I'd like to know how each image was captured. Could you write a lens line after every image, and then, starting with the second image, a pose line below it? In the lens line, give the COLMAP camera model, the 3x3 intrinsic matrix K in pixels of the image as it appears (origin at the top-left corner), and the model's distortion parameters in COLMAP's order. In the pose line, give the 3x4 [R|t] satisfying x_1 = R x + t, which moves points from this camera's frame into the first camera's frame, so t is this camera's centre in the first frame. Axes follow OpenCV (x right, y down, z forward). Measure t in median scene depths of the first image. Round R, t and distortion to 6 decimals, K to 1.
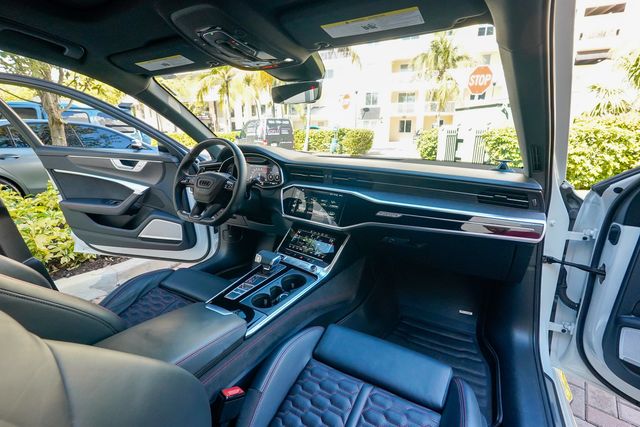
lens RADIAL K [[294.0, 0, 316.8], [0, 294.0, 216.5], [0, 0, 1]] dist [-0.017559, 0.009729]
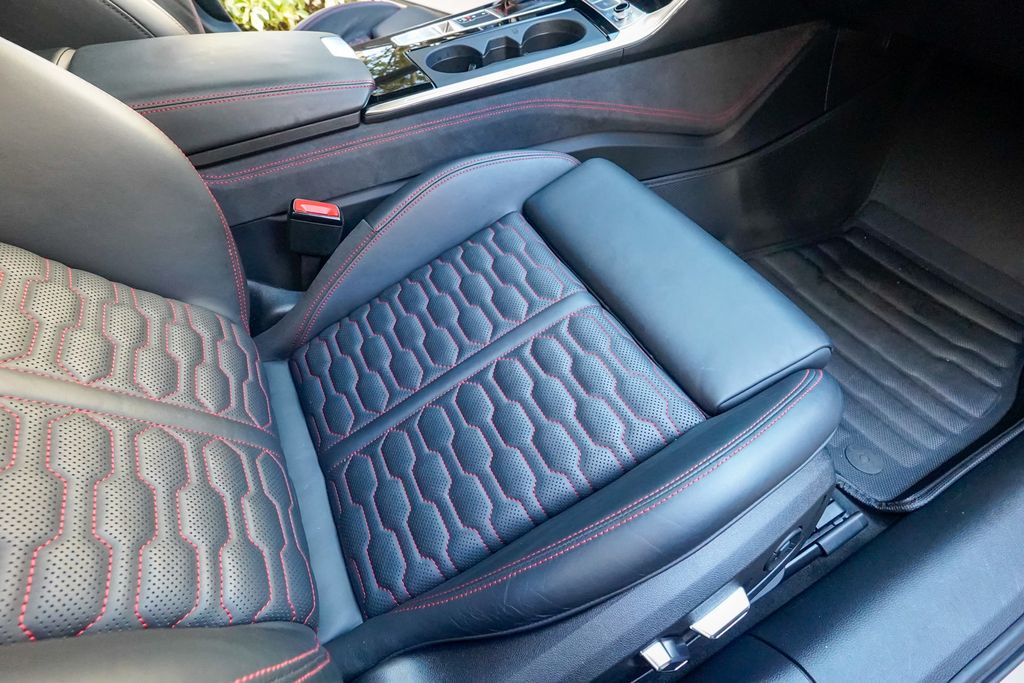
lens RADIAL K [[470.3, 0, 522.5], [0, 470.3, 346.9], [0, 0, 1]] dist [-0.017559, 0.009729]
pose [[0.848764, 0.385004, -0.362453, 0.185161], [-0.099046, 0.789086, 0.606246, 0.118714], [0.519413, -0.478660, 0.707880, 0.220773]]
